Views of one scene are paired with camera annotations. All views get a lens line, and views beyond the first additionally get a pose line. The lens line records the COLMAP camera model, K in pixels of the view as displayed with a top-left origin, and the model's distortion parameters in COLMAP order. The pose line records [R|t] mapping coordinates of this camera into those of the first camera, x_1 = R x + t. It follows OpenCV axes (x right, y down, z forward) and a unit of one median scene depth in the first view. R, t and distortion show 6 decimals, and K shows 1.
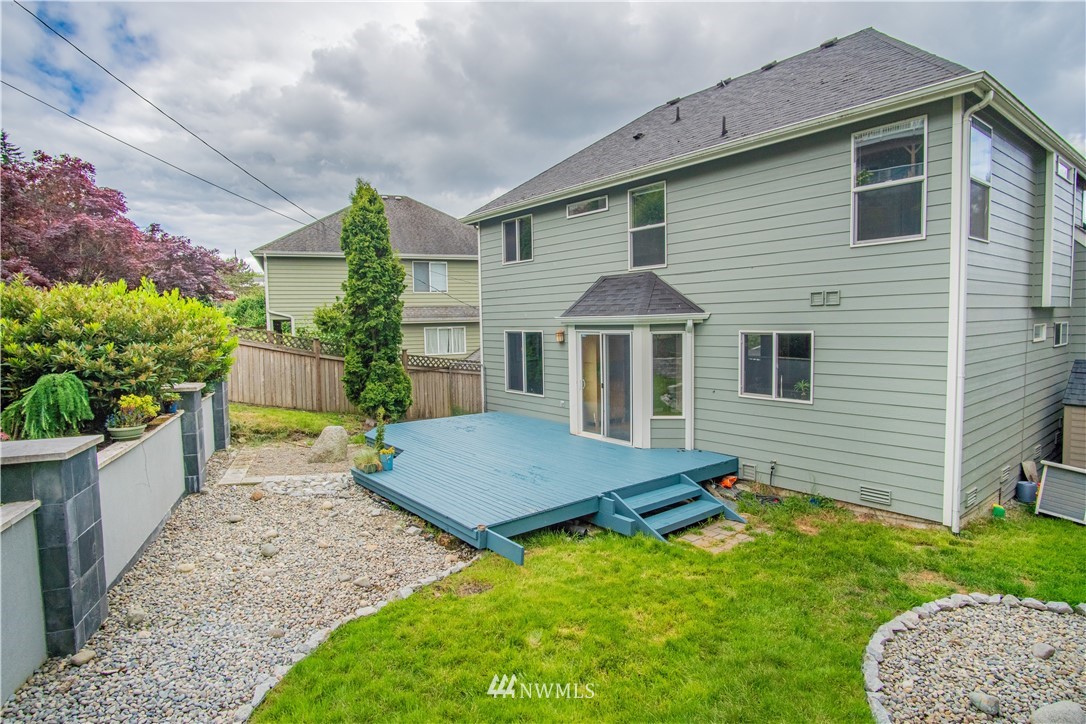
lens RADIAL K [[589.2, 0, 542.9], [0, 589.2, 359.5], [0, 0, 1]] dist [-0.025056, 0.005812]
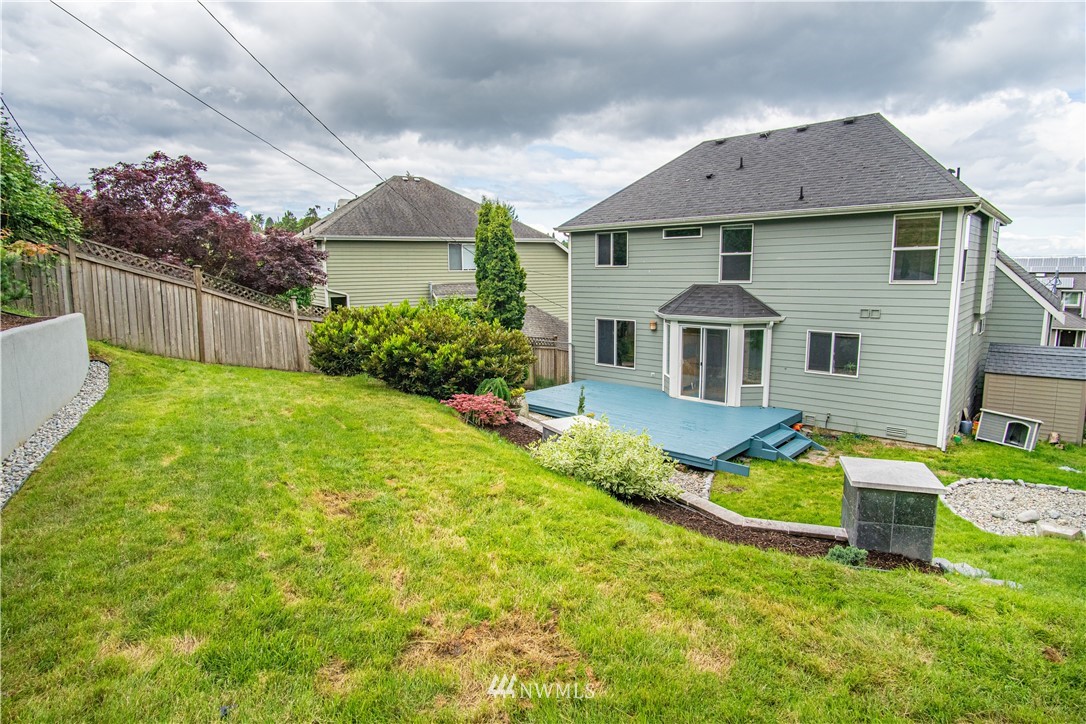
lens RADIAL K [[589.2, 0, 543.2], [0, 589.2, 362.1], [0, 0, 1]] dist [-0.025056, 0.005812]
pose [[0.987843, -0.017366, 0.154479, -0.542515], [0.003886, 0.996189, 0.087137, -0.093558], [-0.155403, -0.085478, 0.984146, -0.379661]]
